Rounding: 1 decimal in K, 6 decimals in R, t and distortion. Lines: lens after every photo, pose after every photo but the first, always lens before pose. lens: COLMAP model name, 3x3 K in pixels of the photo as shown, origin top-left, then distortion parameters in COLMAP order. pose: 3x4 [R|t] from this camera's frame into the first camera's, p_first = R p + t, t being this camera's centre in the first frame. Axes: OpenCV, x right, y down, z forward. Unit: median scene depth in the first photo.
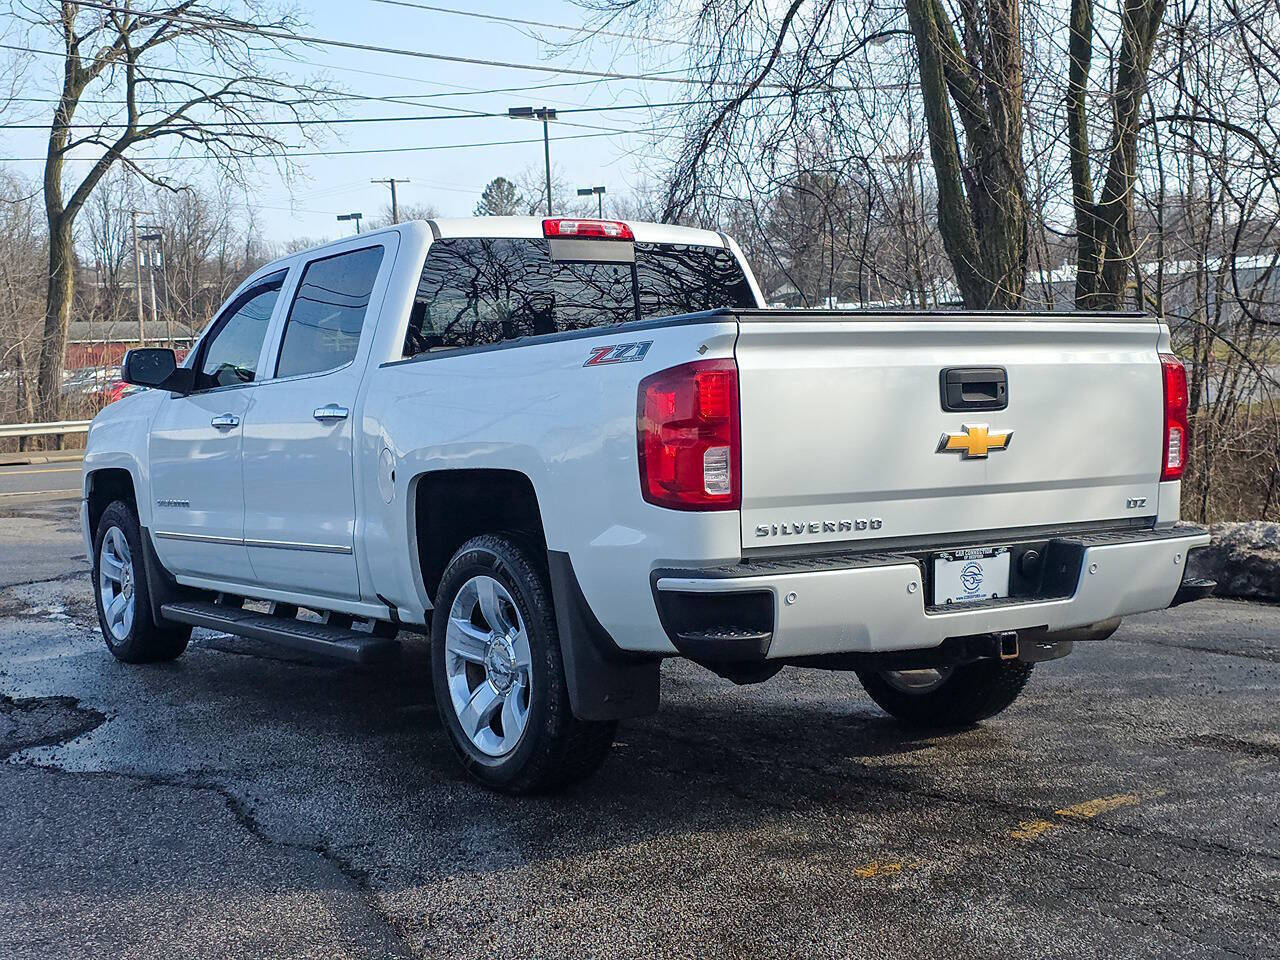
lens RADIAL K [[1574.5, 0, 640.6], [0, 1574.5, 503.2], [0, 0, 1]] dist [0.114394, -0.262025]
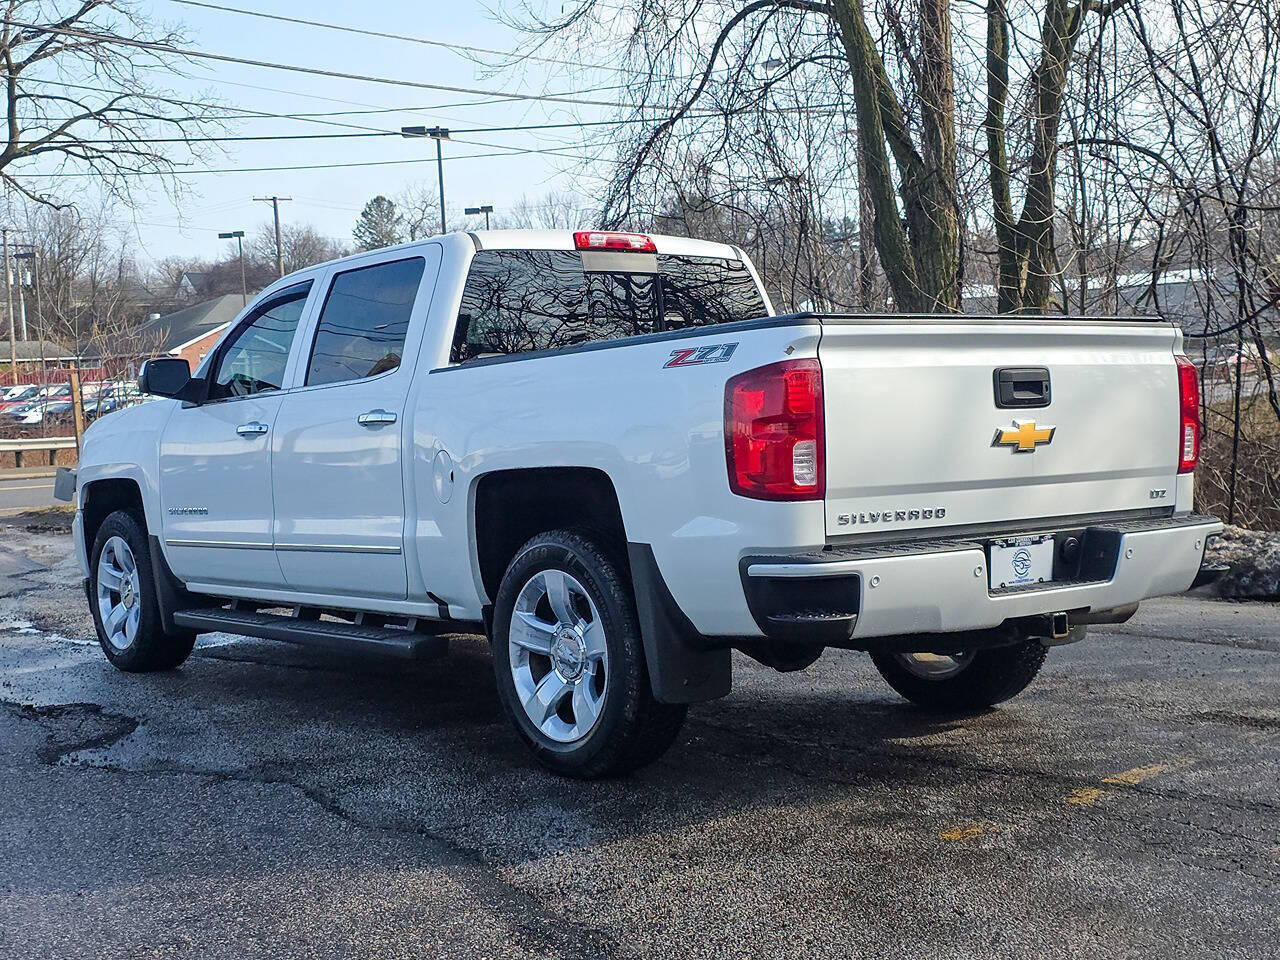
lens RADIAL K [[1576.6, 0, 640.0], [0, 1576.6, 480.0], [0, 0, 1]] dist [0.108399, -0.227750]
pose [[0.996938, -0.010092, 0.077544, -0.107728], [0.012145, 0.999587, -0.026040, 0.012767], [-0.077249, 0.026902, 0.996649, -0.043917]]
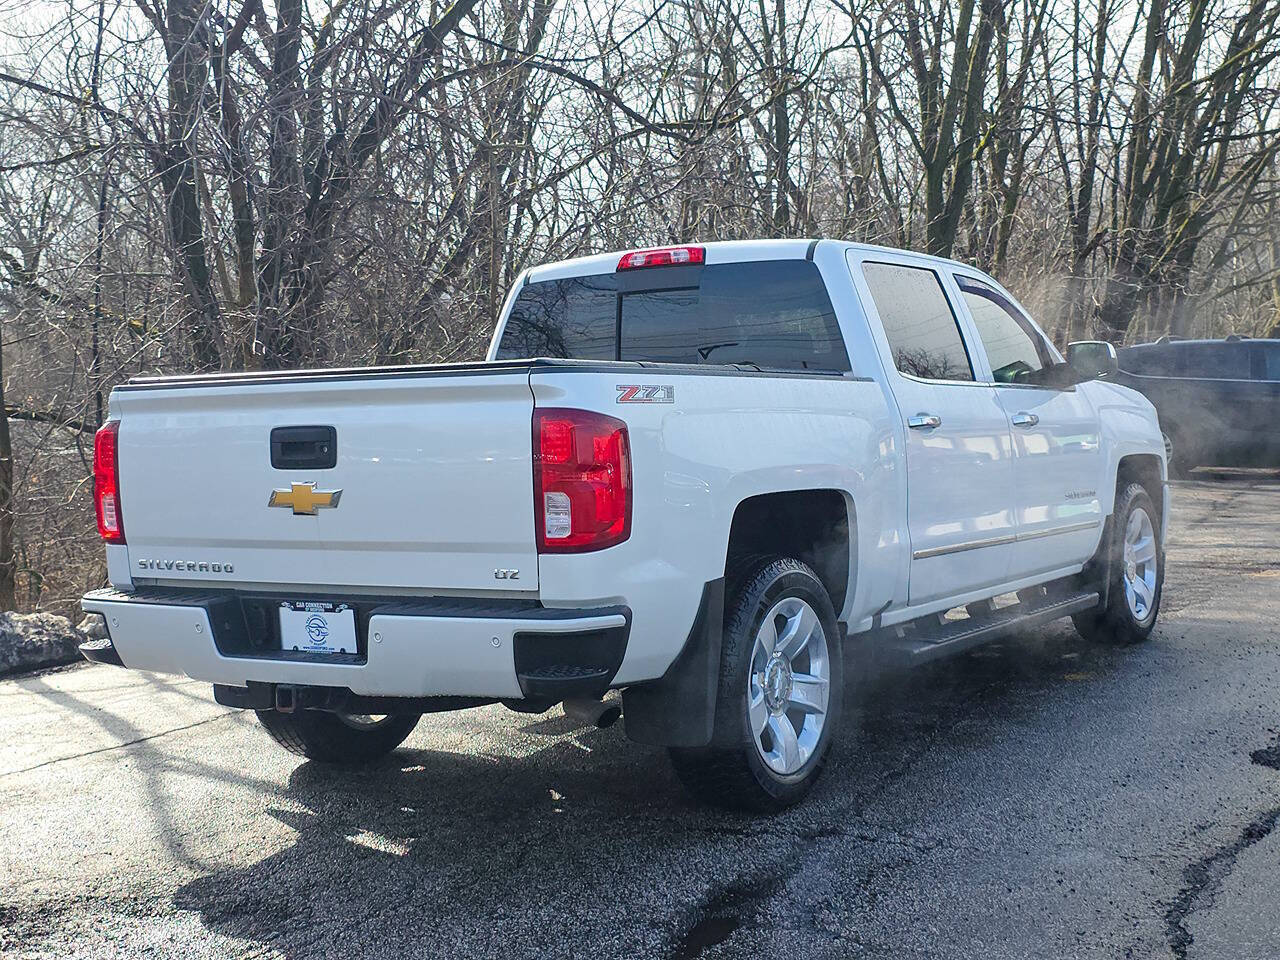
lens RADIAL K [[1576.6, 0, 640.0], [0, 1576.6, 480.0], [0, 0, 1]] dist [0.108399, -0.227750]
pose [[0.485360, 0.041544, -0.873327, 0.984771], [-0.037131, 0.998949, 0.026884, -0.069783], [0.873526, 0.019379, 0.486392, 0.557902]]
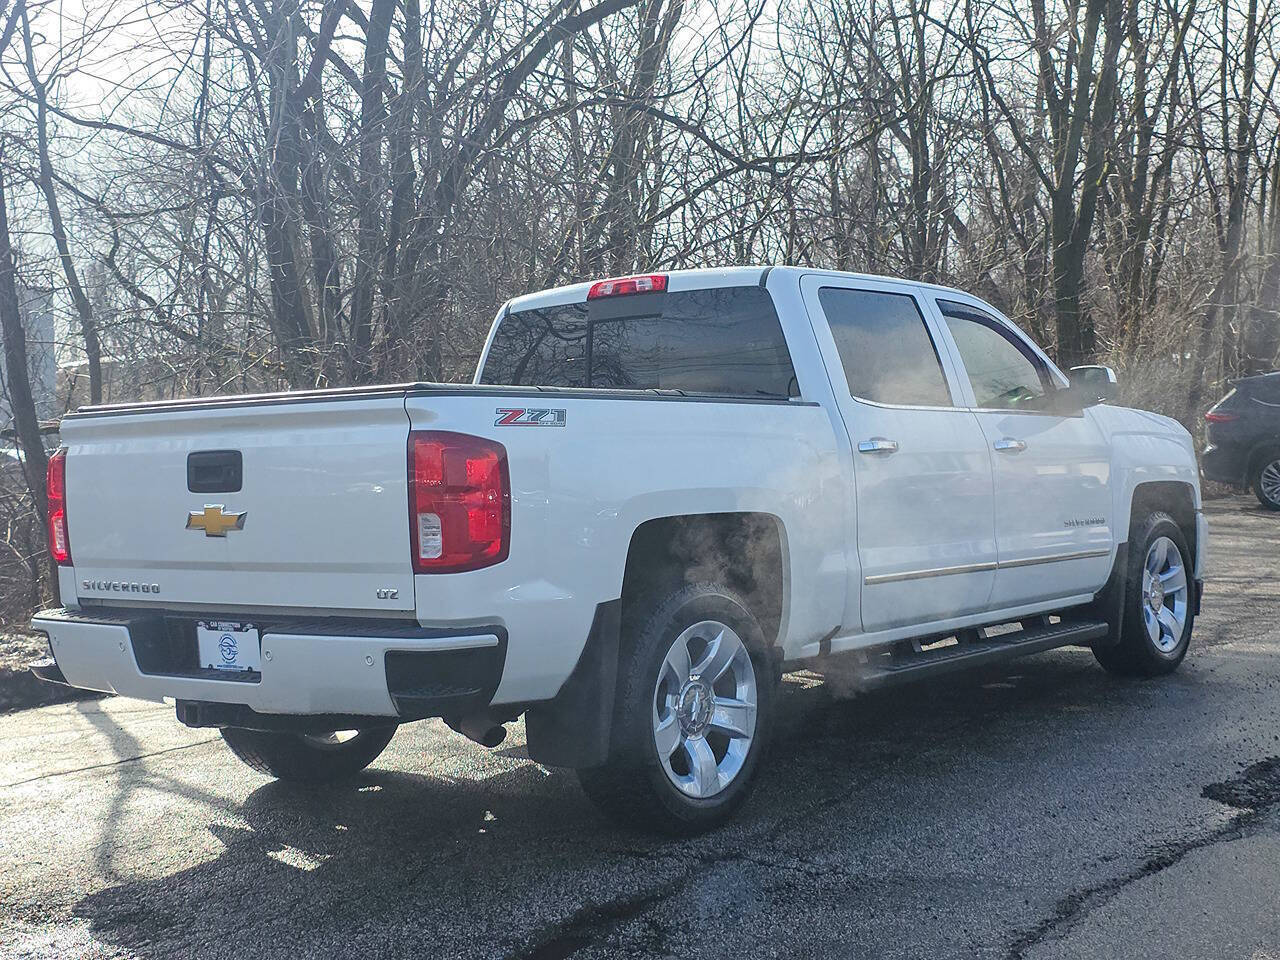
lens RADIAL K [[1569.2, 0, 671.5], [0, 1569.2, 474.4], [0, 0, 1]] dist [0.108173, -0.235276]
pose [[0.397316, 0.017206, -0.917520, 1.057282], [-0.034447, 0.999399, 0.003825, -0.068072], [0.917035, 0.030087, 0.397670, 0.694200]]
